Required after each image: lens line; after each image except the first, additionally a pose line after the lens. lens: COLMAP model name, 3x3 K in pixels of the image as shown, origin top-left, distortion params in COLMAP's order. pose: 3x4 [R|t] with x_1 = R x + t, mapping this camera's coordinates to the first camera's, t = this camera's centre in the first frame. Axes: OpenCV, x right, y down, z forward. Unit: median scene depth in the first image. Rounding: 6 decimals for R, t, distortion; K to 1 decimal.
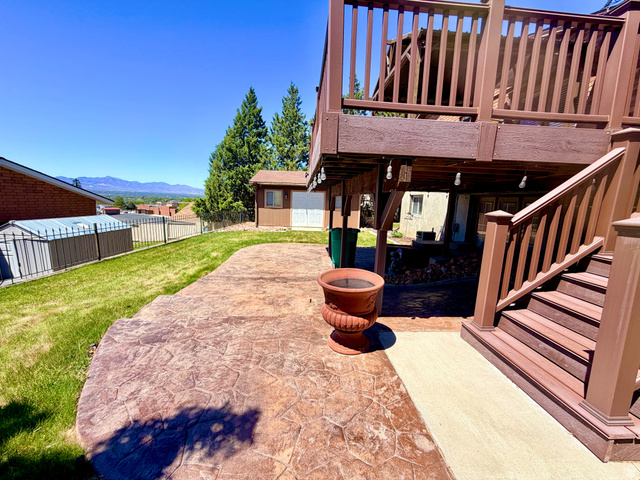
lens RADIAL K [[259.2, 0, 317.0], [0, 259.2, 243.4], [0, 0, 1]] dist [0.002957, 0.000116]
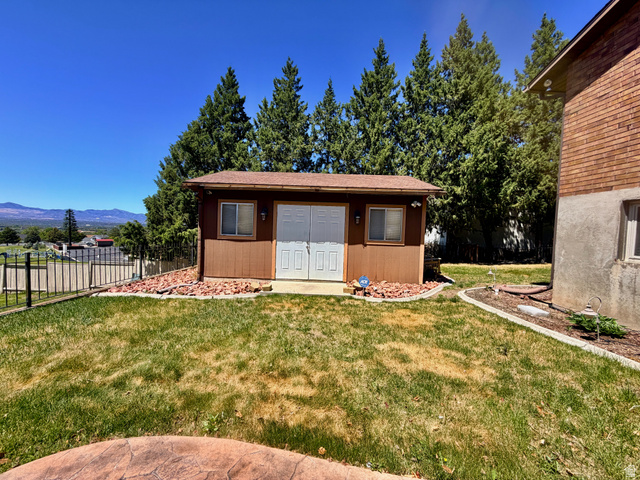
lens RADIAL K [[259.2, 0, 318.8], [0, 259.2, 243.7], [0, 0, 1]] dist [0.002957, 0.000116]
pose [[0.999973, 0.007149, -0.001776, -0.010998], [-0.007315, 0.992139, -0.124927, -0.046128], [0.000869, 0.124937, 0.992164, 0.361222]]
